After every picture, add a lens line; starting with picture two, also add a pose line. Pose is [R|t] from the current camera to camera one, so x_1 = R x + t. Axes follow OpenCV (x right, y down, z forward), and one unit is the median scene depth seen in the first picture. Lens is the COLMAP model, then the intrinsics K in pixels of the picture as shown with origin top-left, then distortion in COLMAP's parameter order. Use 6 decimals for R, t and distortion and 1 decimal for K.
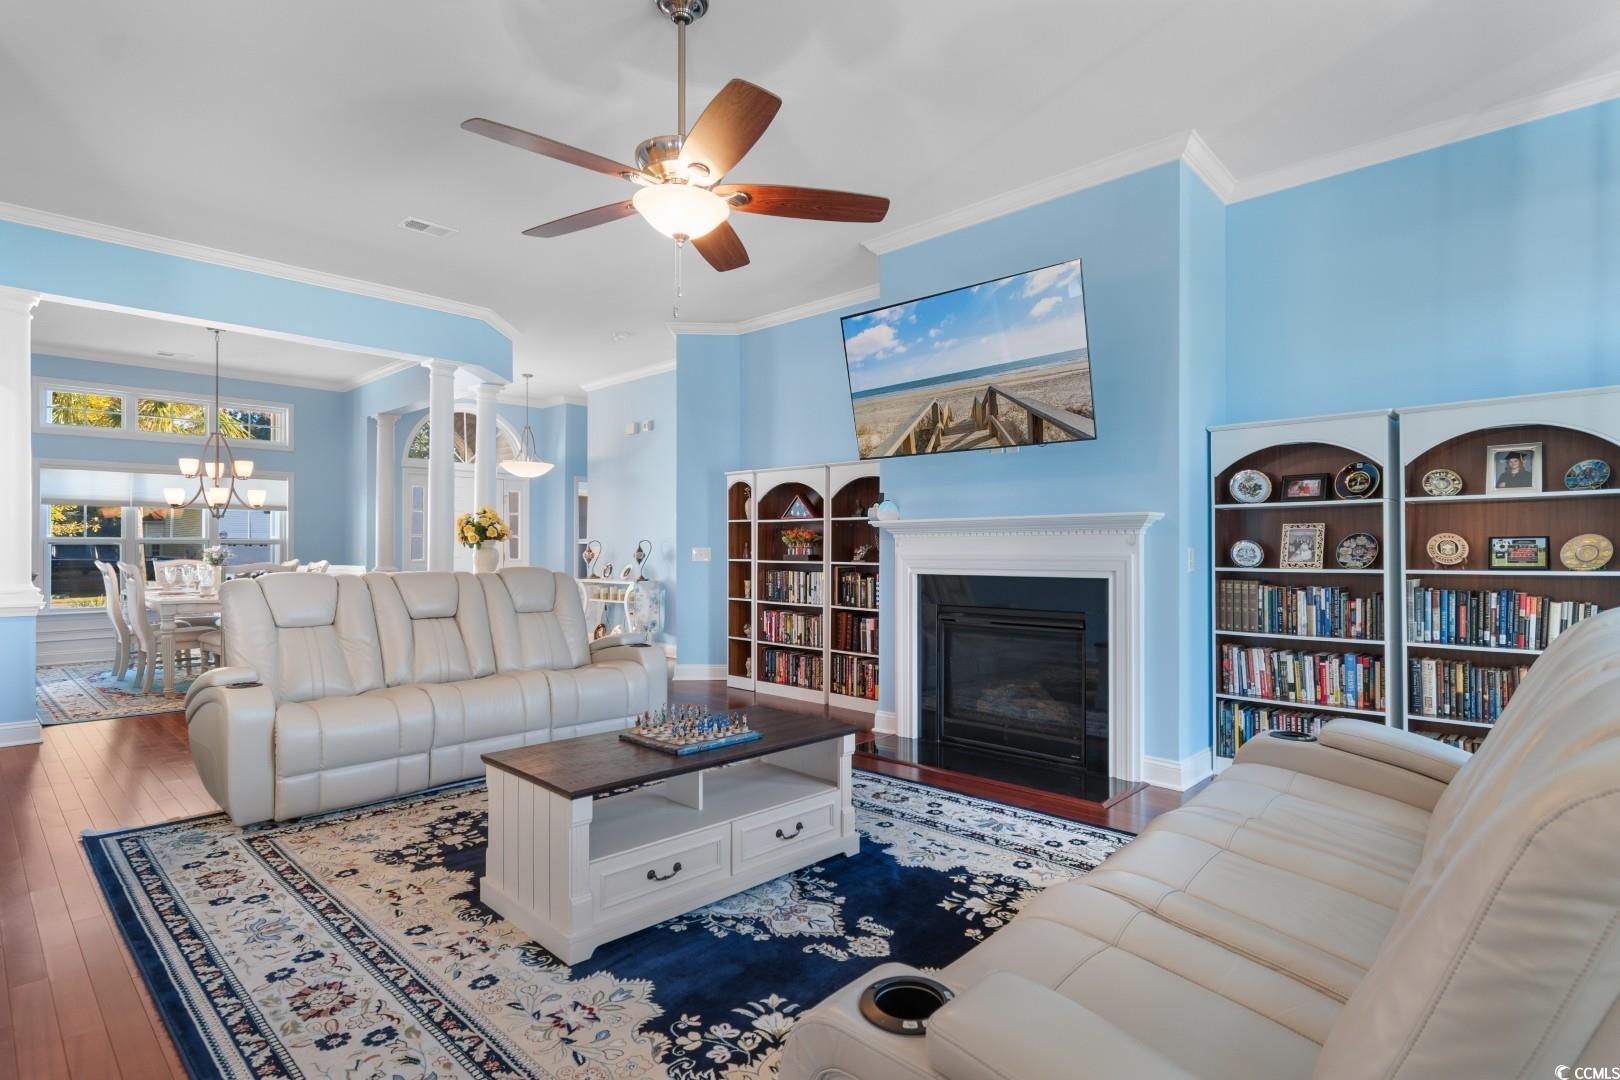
lens RADIAL K [[802.4, 0, 822.3], [0, 802.4, 537.3], [0, 0, 1]] dist [-0.001902, -0.000065]
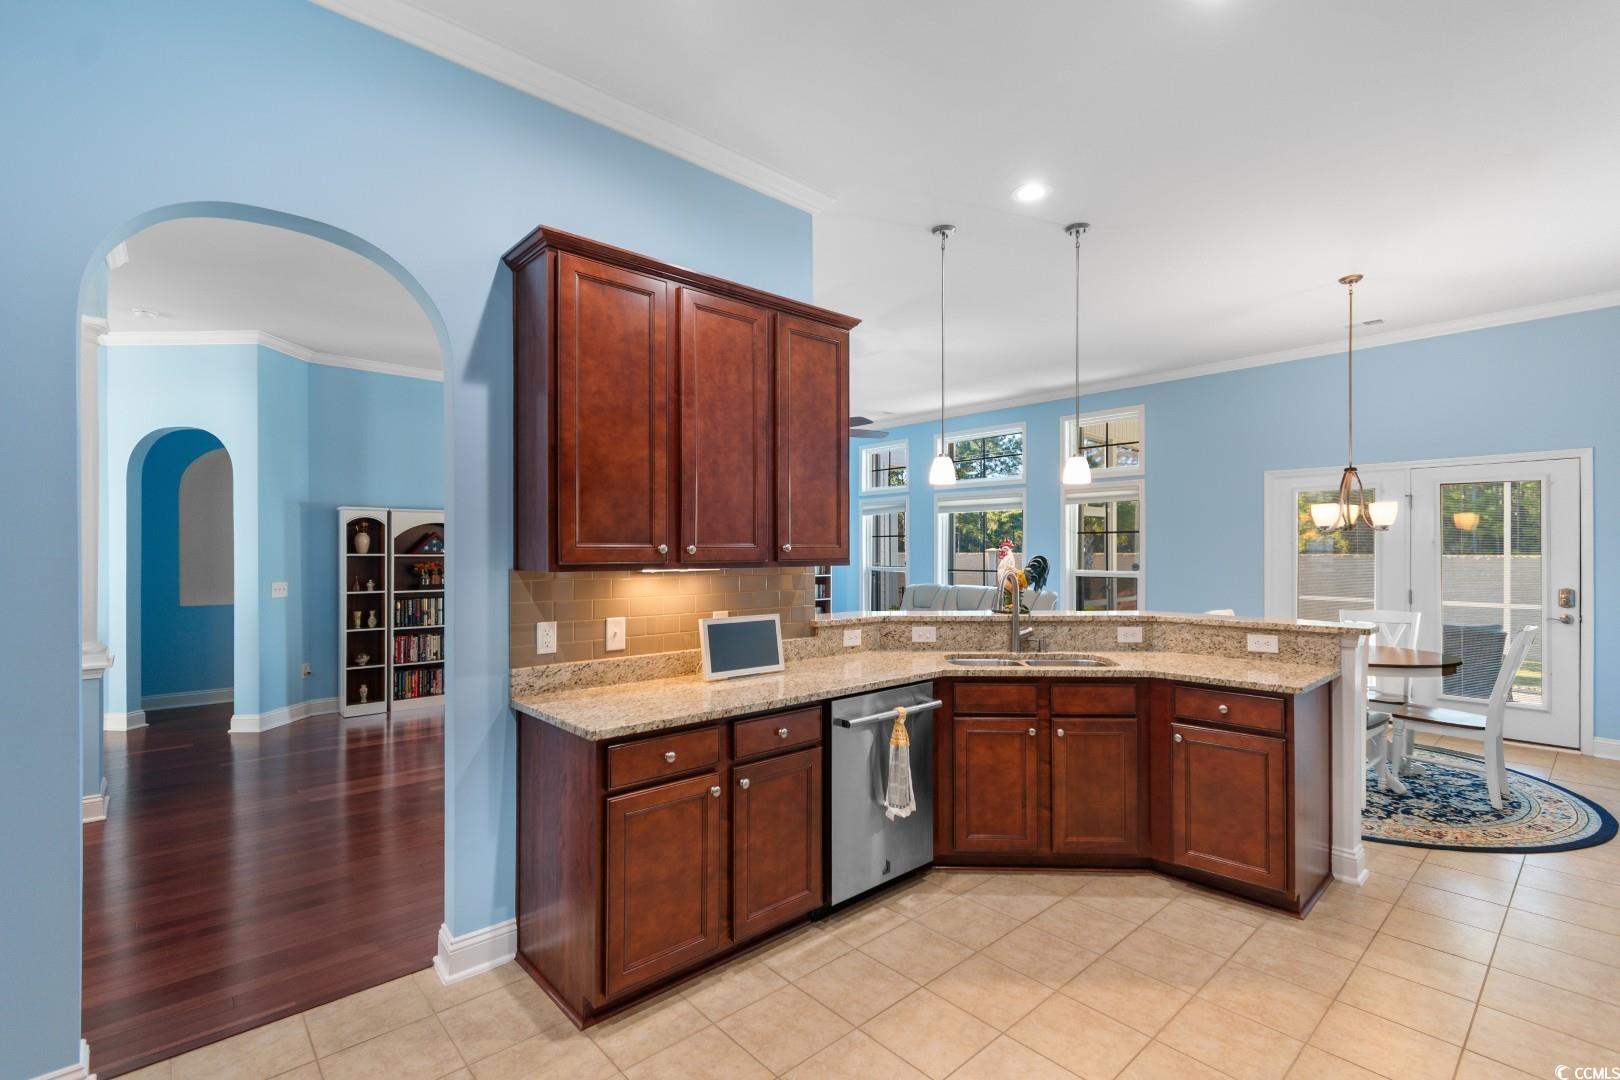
lens RADIAL K [[727.8, 0, 807.4], [0, 727.8, 548.4], [0, 0, 1]] dist [0.009858, -0.002544]
pose [[0.105742, -0.002129, 0.994391, -1.351430], [-0.014652, 0.999886, 0.003698, -0.056132], [-0.994286, -0.014961, 0.105699, 0.442151]]
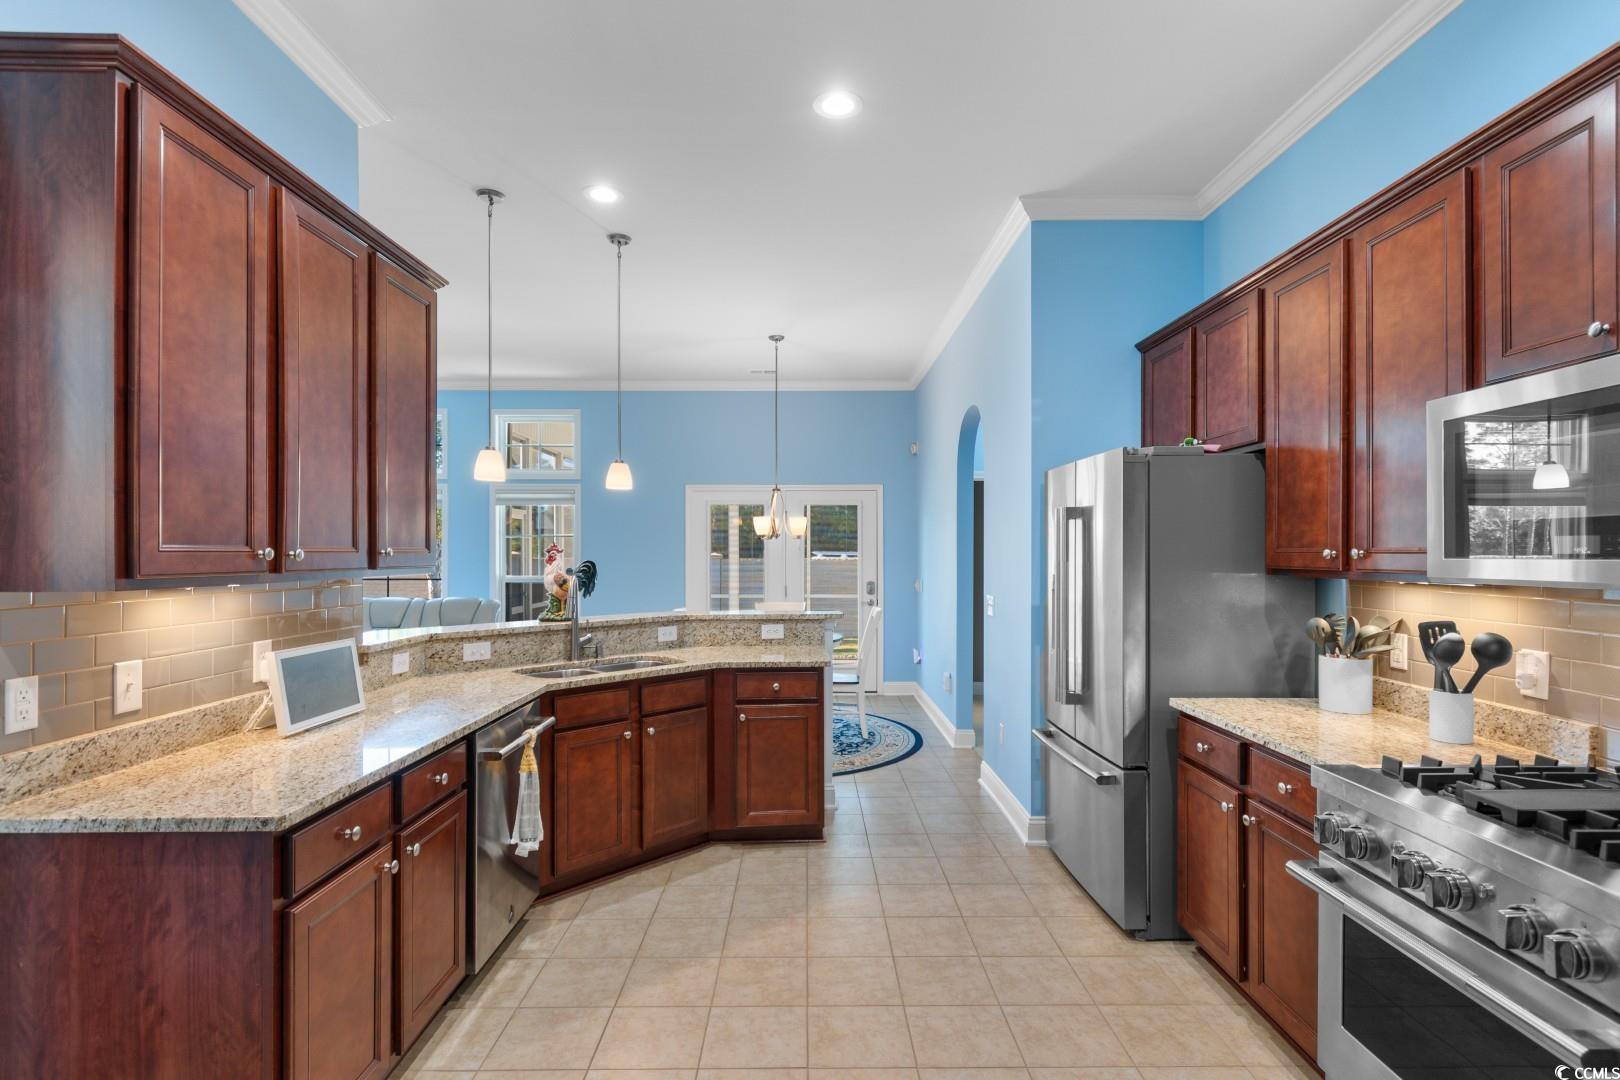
lens RADIAL K [[804.6, 0, 803.6], [0, 804.6, 548.1], [0, 0, 1]] dist [0.012047, -0.002785]
pose [[-0.673577, 0.001693, 0.739115, -1.327367], [-0.013673, 0.999798, -0.014750, -0.052806], [-0.738990, -0.020041, -0.673418, 0.678150]]
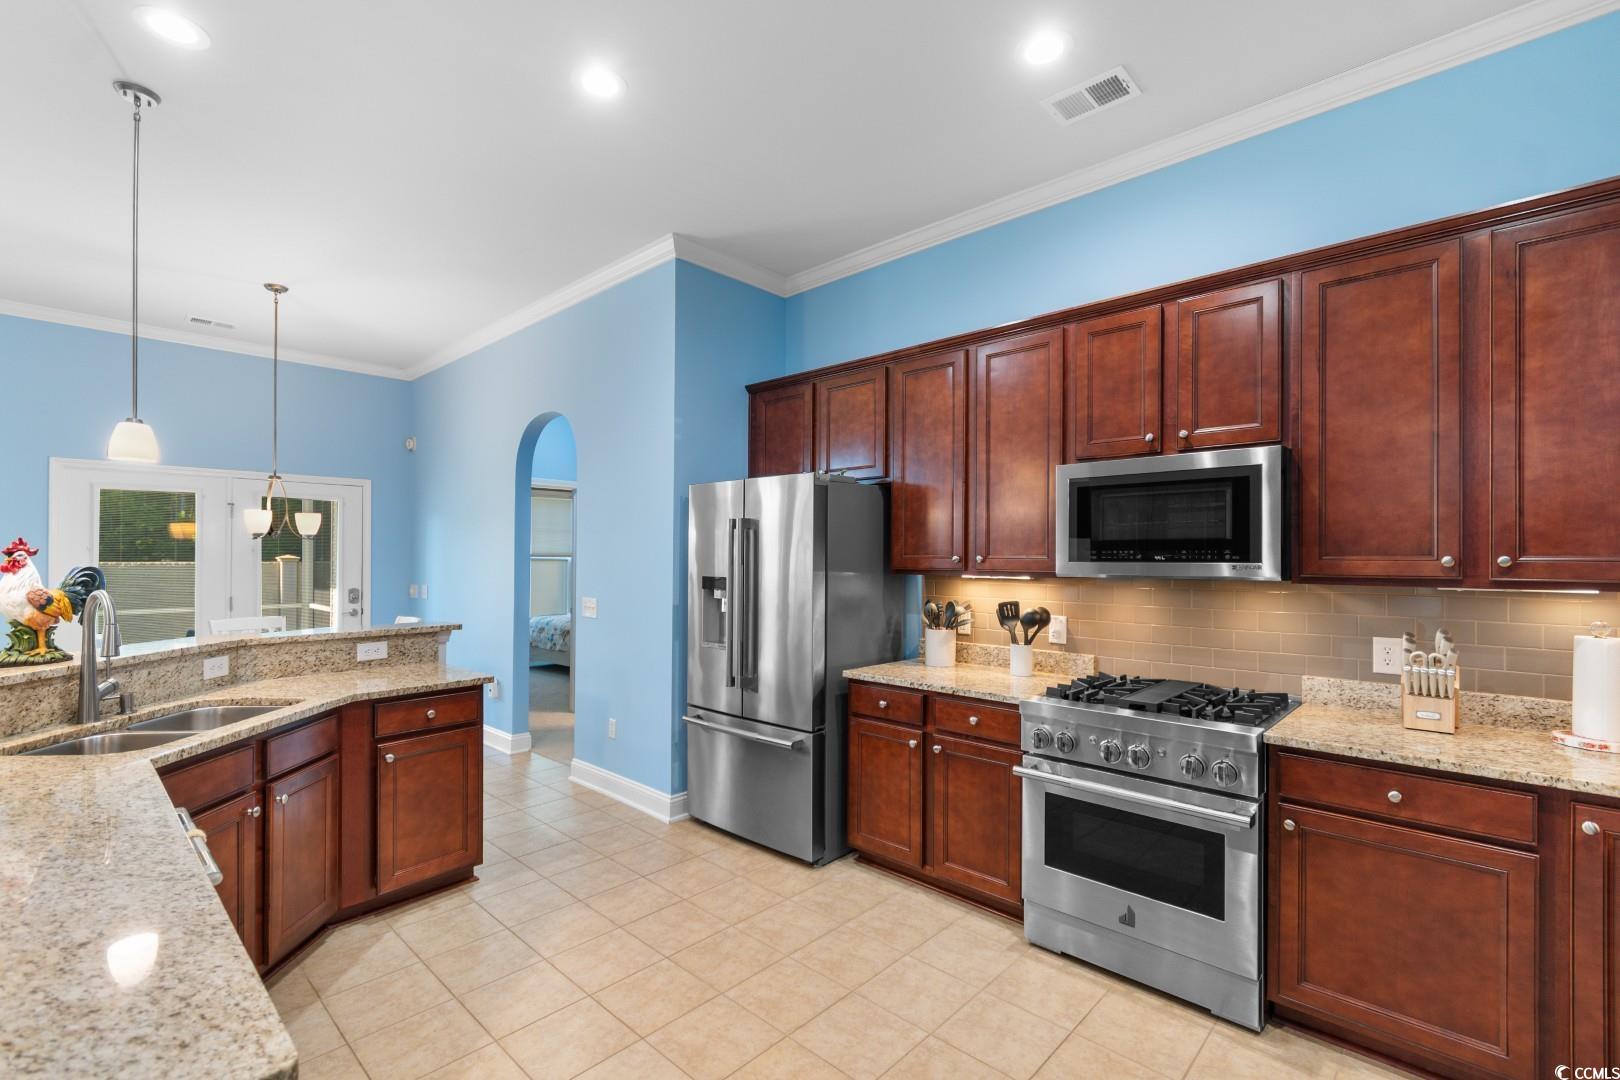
lens RADIAL K [[727.8, 0, 804.7], [0, 727.8, 552.6], [0, 0, 1]] dist [0.009858, -0.002544]
pose [[-0.999859, -0.006804, 0.015371, -1.048762], [-0.007167, 0.999694, -0.023683, -0.050379], [-0.015205, -0.023790, -0.999601, 0.768012]]
